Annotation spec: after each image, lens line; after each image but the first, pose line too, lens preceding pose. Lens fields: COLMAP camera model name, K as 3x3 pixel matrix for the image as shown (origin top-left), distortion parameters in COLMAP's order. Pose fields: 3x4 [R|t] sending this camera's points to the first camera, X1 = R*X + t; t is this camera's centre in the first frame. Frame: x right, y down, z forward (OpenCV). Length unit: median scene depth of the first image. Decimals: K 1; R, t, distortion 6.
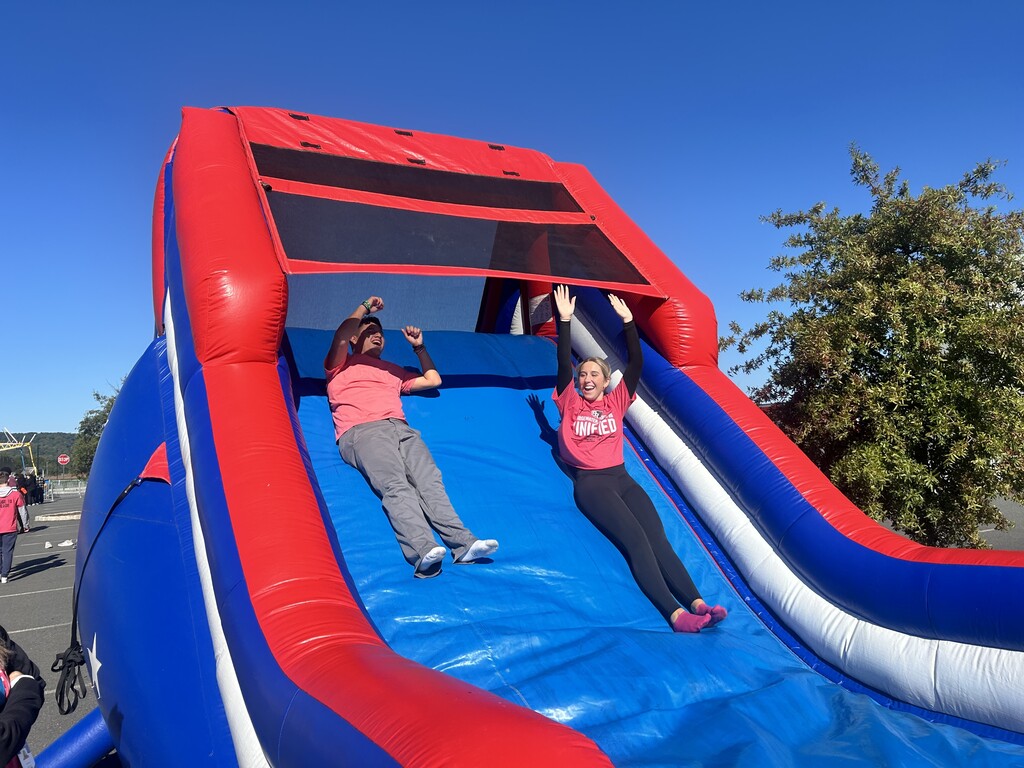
lens RADIAL K [[746.8, 0, 510.5], [0, 746.8, 376.6], [0, 0, 1]] dist [-0.004973, -0.005970]
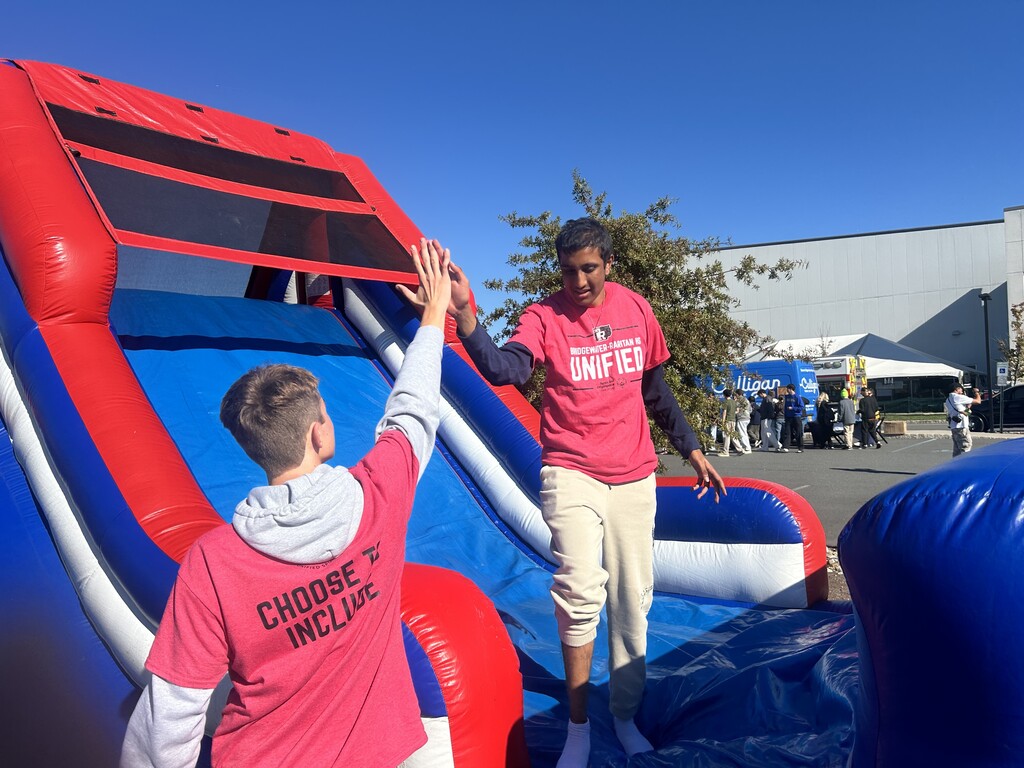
lens RADIAL K [[774.5, 0, 512.0], [0, 774.5, 384.0], [0, 0, 1]] dist [-0.088273, 0.002655]
pose [[0.922326, 0.026367, 0.385512, -0.132684], [-0.047317, 0.997868, 0.044956, -0.006637], [-0.383505, -0.059706, 0.921607, -0.179541]]
